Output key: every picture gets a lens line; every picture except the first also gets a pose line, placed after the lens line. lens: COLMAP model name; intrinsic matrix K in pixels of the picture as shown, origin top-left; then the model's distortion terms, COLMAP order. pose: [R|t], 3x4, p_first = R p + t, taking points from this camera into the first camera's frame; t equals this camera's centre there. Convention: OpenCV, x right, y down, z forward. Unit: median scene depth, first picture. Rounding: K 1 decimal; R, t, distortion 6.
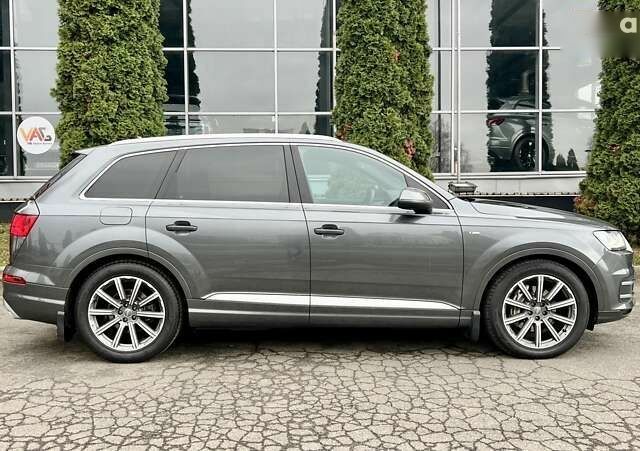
lens RADIAL K [[598.2, 0, 313.1], [0, 598.2, 228.8], [0, 0, 1]] dist [0.060813, -0.079641]
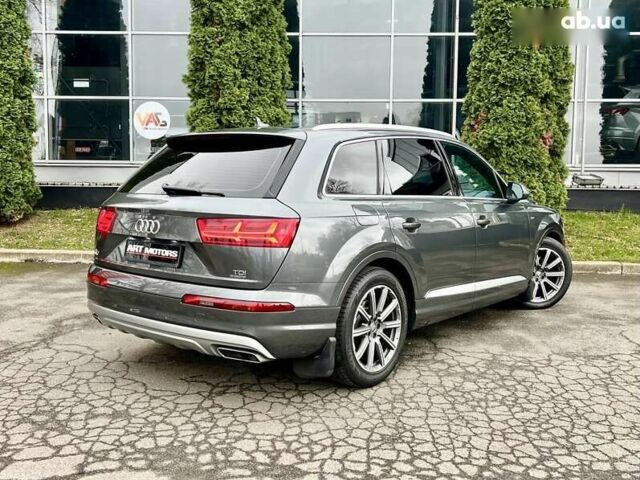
lens RADIAL K [[602.0, 0, 343.2], [0, 602.0, 240.9], [0, 0, 1]] dist [0.040021, -0.030695]
pose [[0.997914, 0.023783, -0.060021, -0.104615], [-0.021227, 0.998855, 0.042872, -0.006878], [0.060972, -0.041508, 0.997276, 0.011066]]
